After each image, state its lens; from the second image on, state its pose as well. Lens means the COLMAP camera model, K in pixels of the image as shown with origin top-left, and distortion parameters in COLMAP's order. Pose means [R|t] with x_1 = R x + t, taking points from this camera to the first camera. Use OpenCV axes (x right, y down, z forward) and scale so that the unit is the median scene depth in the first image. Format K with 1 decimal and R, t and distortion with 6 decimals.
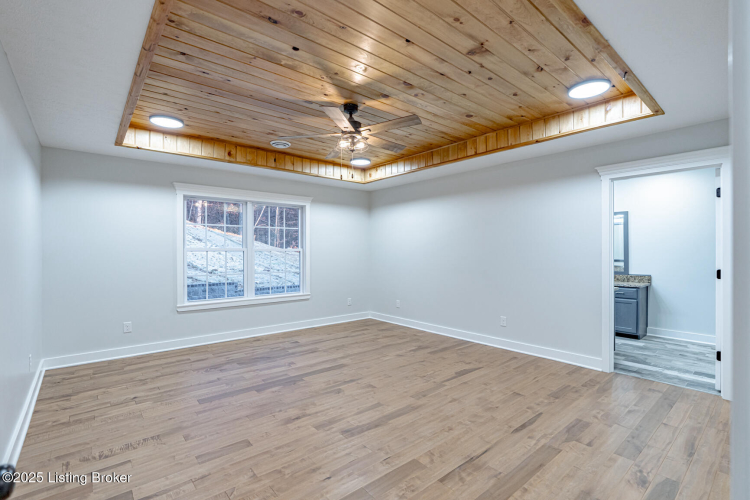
lens RADIAL K [[345.4, 0, 373.9], [0, 345.4, 252.4], [0, 0, 1]] dist [-0.001375, 0.000590]
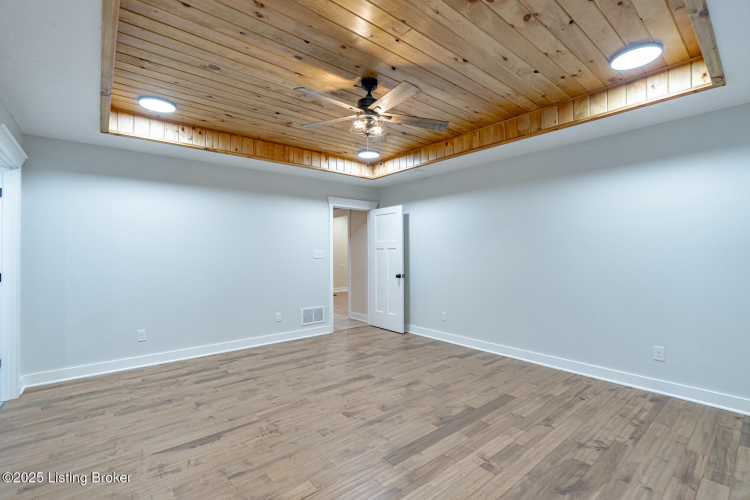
lens RADIAL K [[345.4, 0, 373.9], [0, 345.4, 252.4], [0, 0, 1]] dist [-0.001375, 0.000590]
pose [[-0.999960, 0.006198, 0.006373, -0.082412], [0.006210, 0.999979, 0.001896, -0.015181], [-0.006362, 0.001936, -0.999978, 1.898996]]
